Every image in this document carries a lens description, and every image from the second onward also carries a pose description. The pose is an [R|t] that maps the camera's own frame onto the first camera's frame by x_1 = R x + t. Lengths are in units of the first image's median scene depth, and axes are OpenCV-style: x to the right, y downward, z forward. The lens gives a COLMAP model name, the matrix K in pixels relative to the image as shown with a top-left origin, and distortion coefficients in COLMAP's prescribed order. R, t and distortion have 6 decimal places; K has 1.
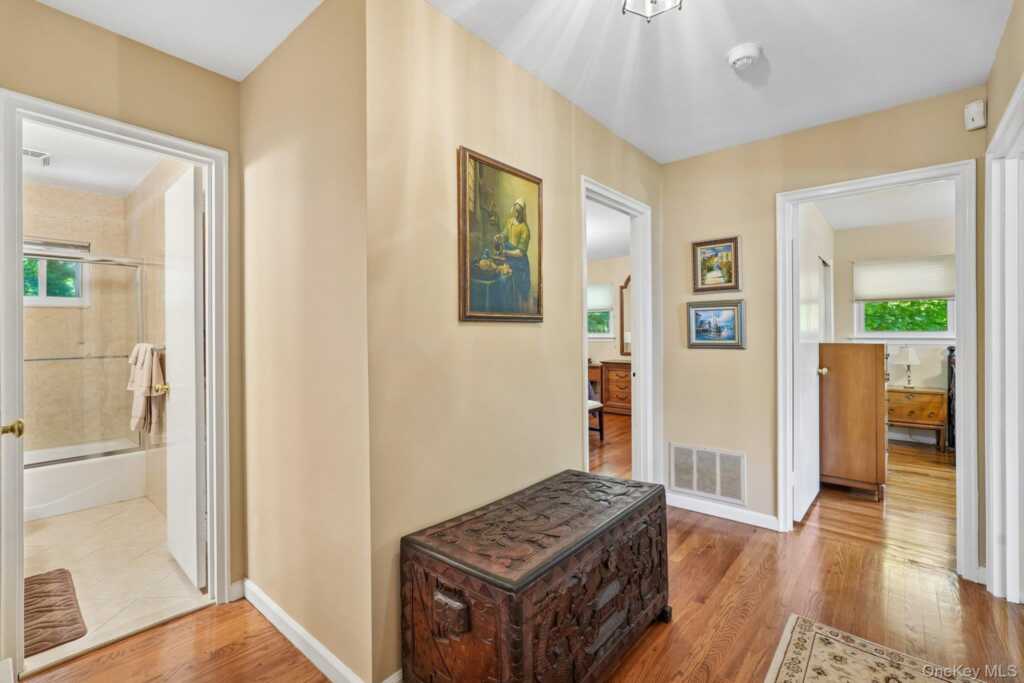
lens RADIAL K [[455.6, 0, 512.0], [0, 455.6, 333.6], [0, 0, 1]] dist [-0.015067, 0.007211]
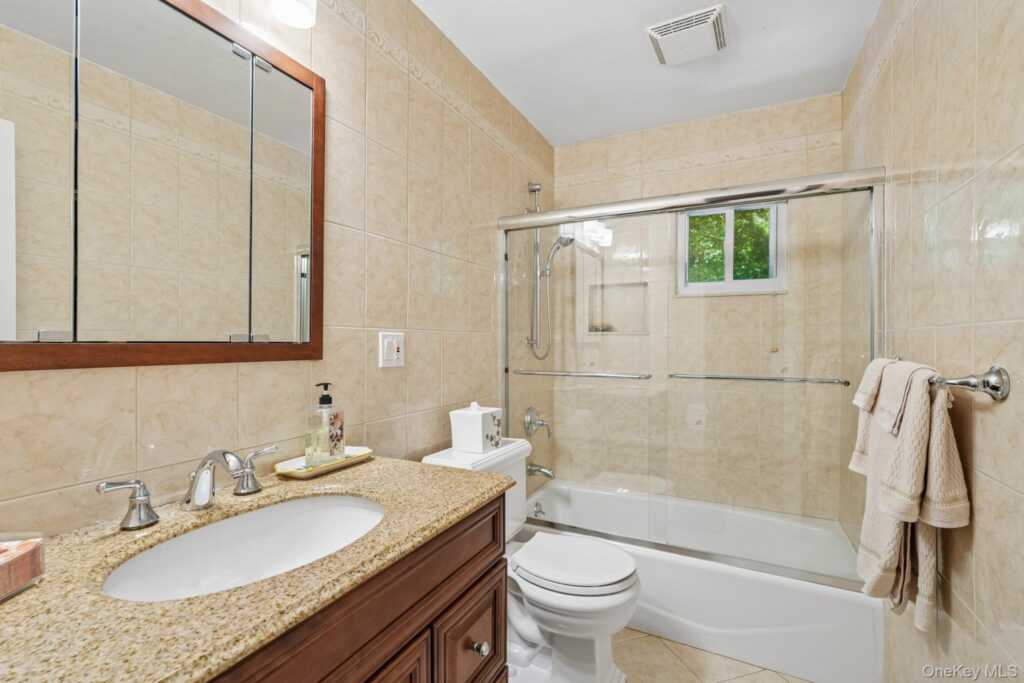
lens RADIAL K [[455.6, 0, 509.0], [0, 455.6, 341.4], [0, 0, 1]] dist [-0.015067, 0.007211]
pose [[0.238799, 0.011595, -0.971000, -0.309046], [-0.005763, 0.999928, 0.010524, 0.002880], [0.971052, 0.003083, 0.238848, 0.352476]]
